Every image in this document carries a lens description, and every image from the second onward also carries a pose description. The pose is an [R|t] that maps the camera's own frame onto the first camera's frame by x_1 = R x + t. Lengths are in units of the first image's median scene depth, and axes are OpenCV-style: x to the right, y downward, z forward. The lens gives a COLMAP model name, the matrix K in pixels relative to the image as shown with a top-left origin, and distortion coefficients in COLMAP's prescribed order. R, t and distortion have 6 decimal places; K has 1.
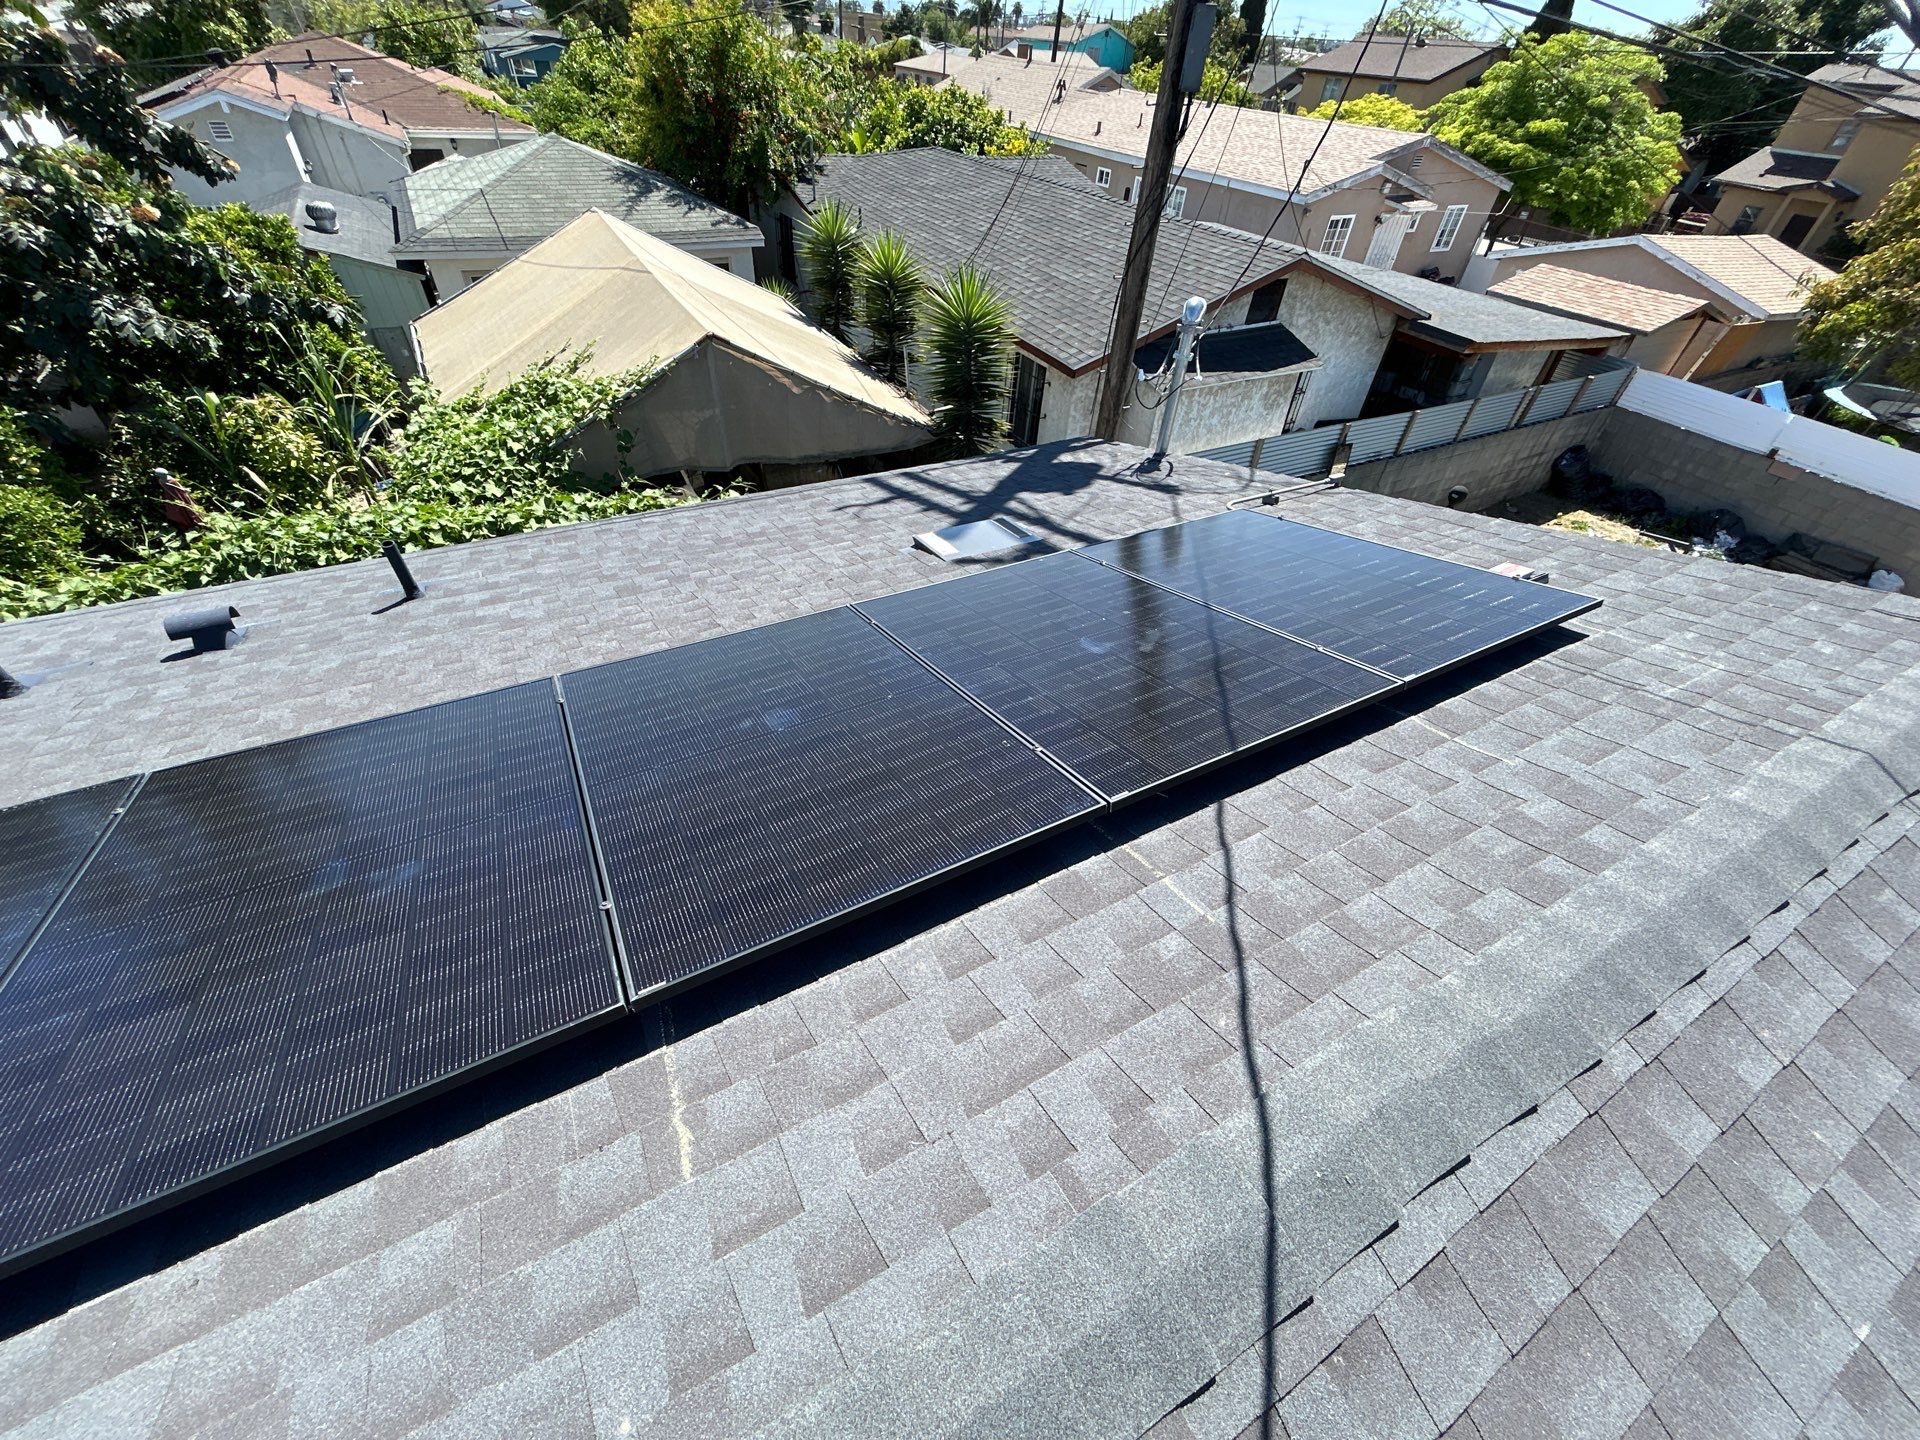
lens RADIAL K [[772.0, 0, 958.2], [0, 772.0, 718.4], [0, 0, 1]] dist [-0.000283, 0.000456]
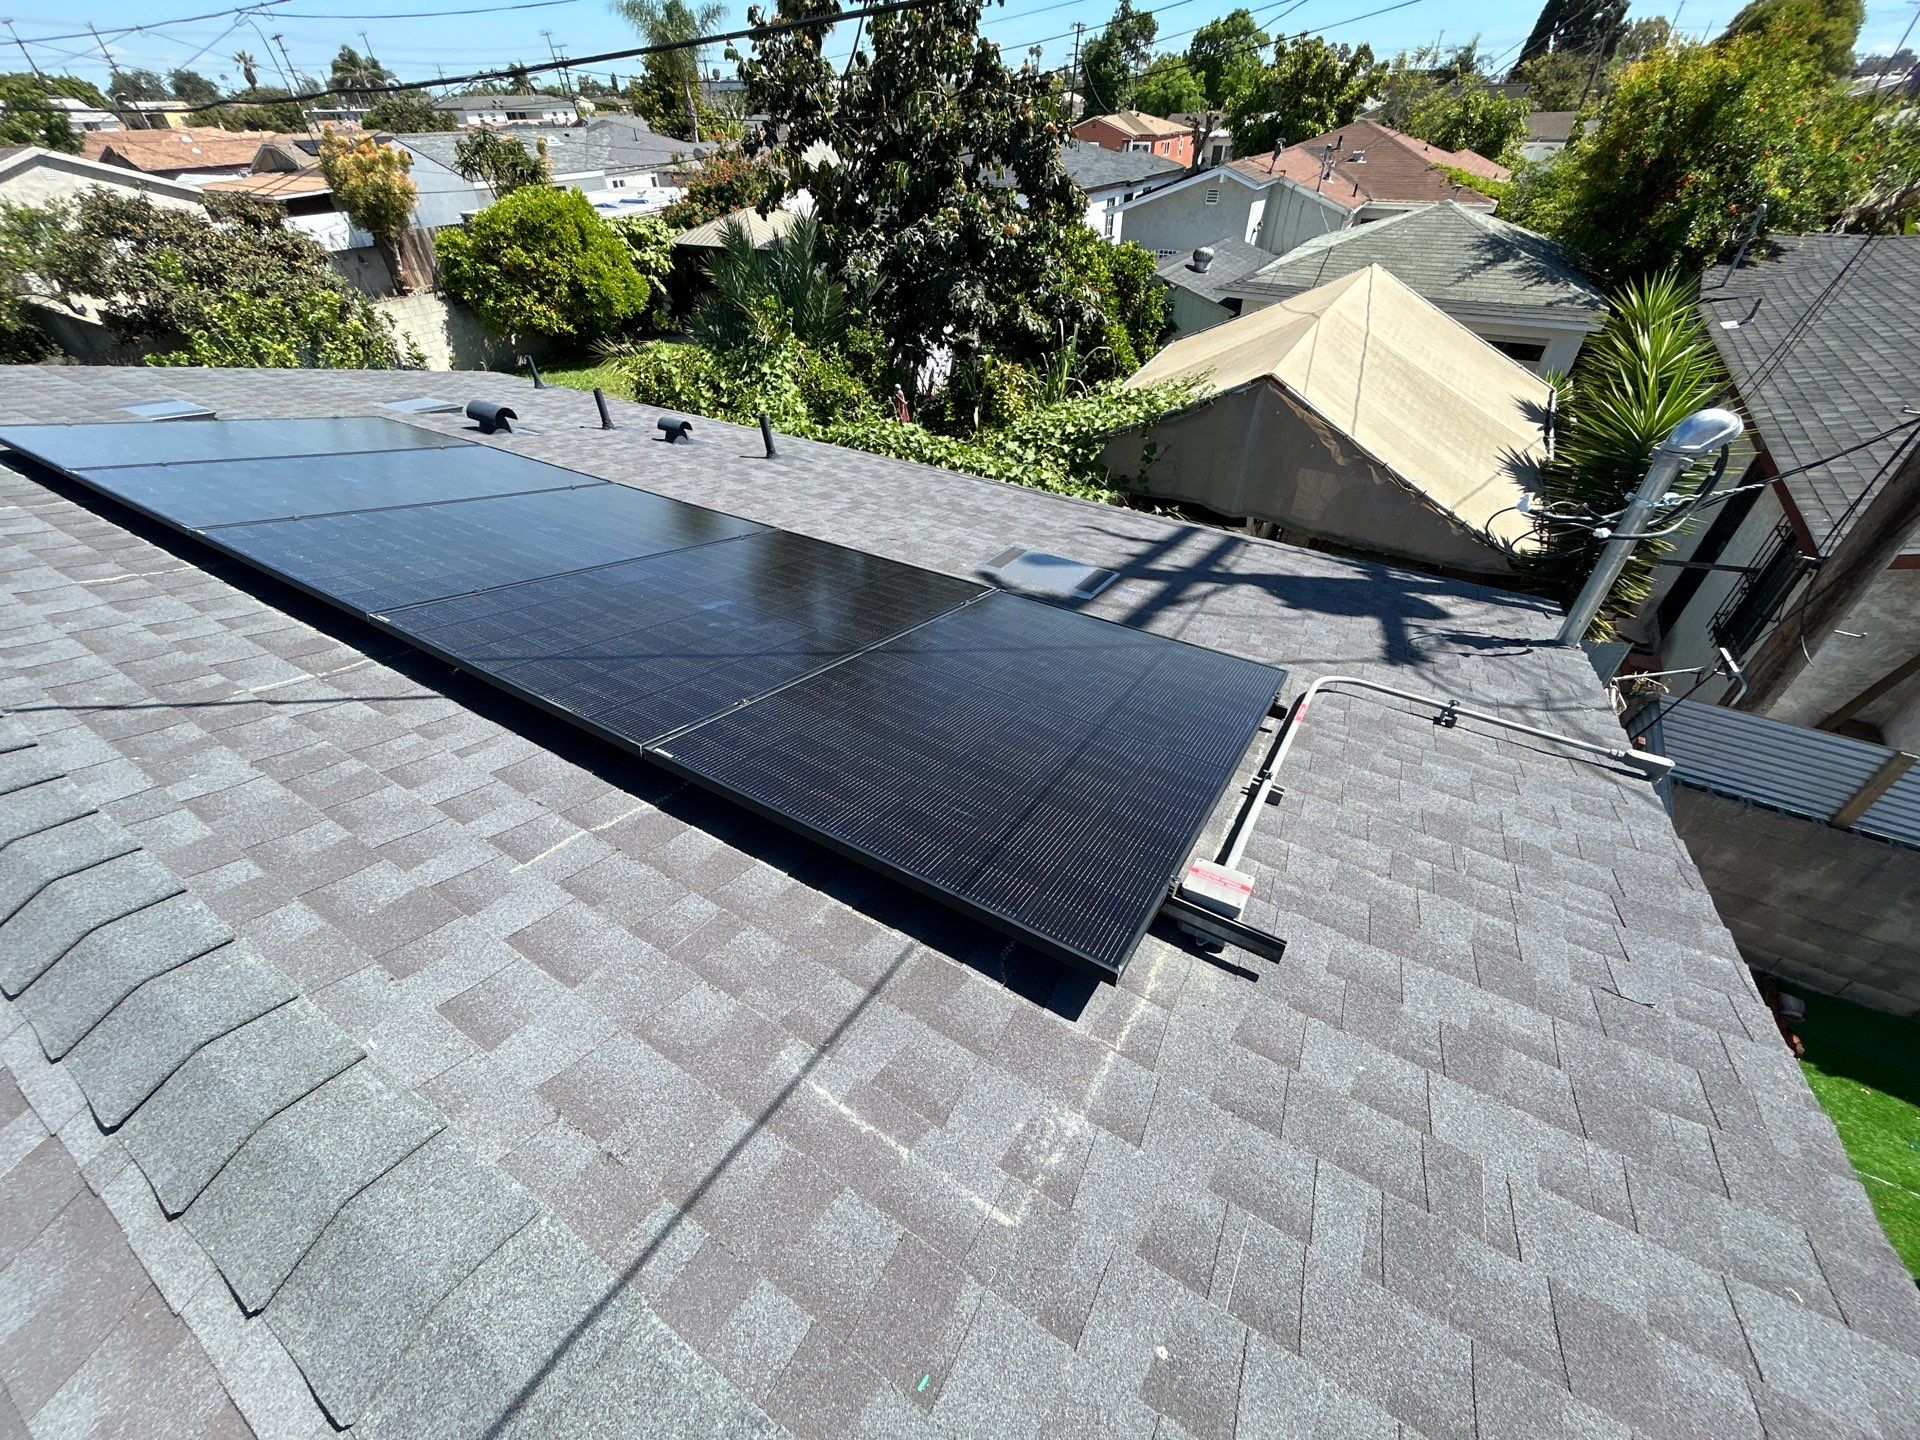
lens RADIAL K [[774.6, 0, 959.9], [0, 774.6, 717.7], [0, 0, 1]] dist [-0.001222, 0.000053]
pose [[0.495107, 0.490540, -0.717105, 0.394865], [-0.544660, 0.818289, 0.183709, -0.117531], [0.676915, 0.299623, 0.672319, 0.223030]]
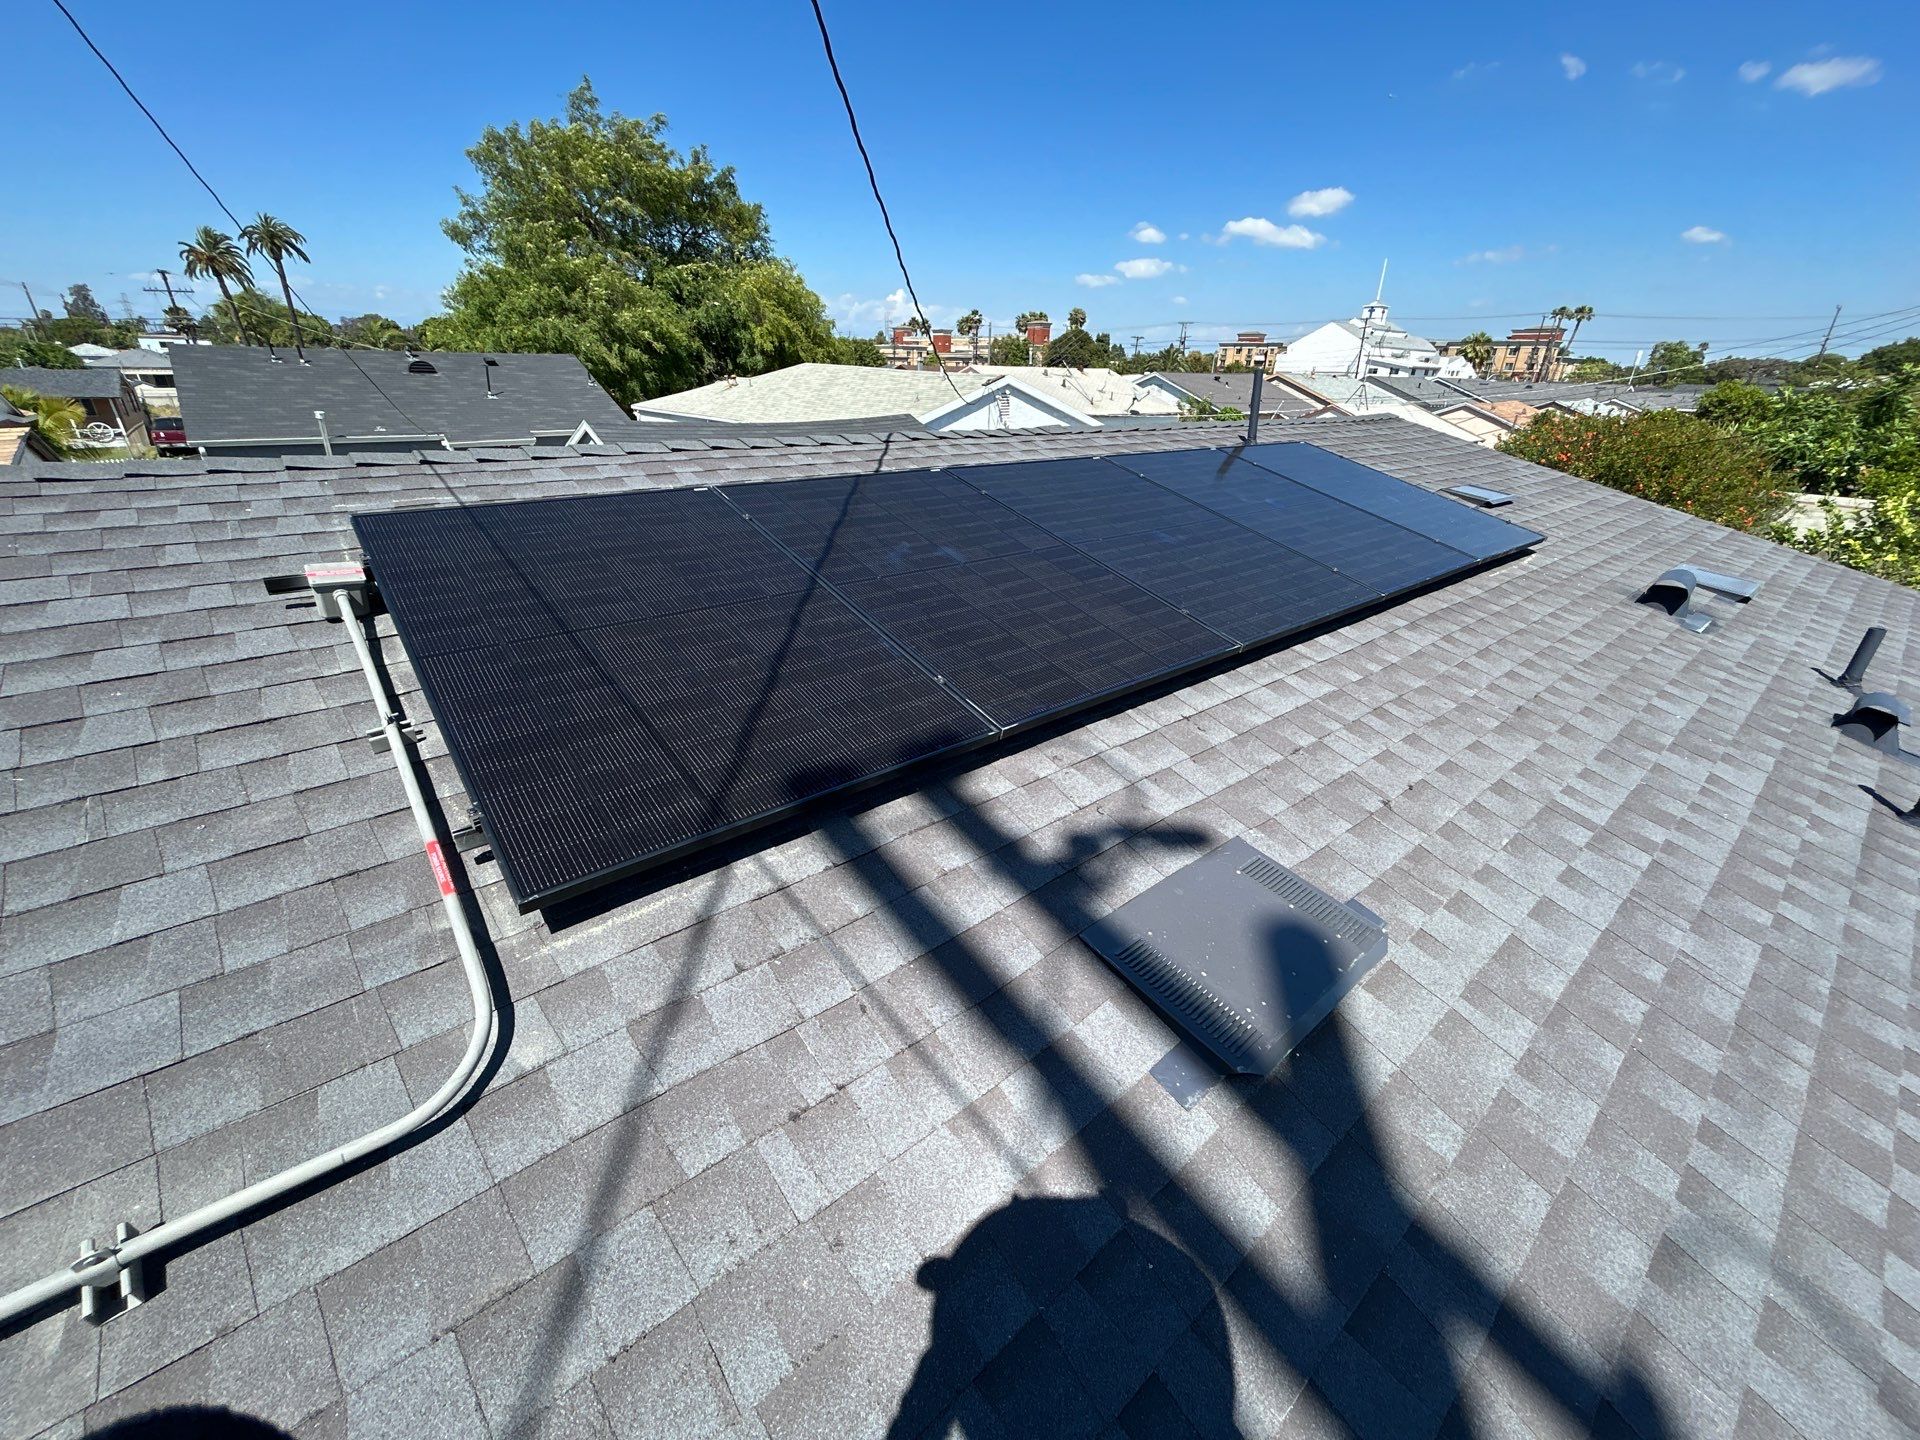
lens RADIAL K [[762.4, 0, 961.5], [0, 762.4, 717.9], [0, 0, 1]] dist [0.000495, 0.000762]
pose [[-0.978376, 0.004753, -0.206780, 0.140302], [-0.187576, 0.400869, 0.896727, -0.346327], [0.087154, 0.916123, -0.391309, 0.594042]]
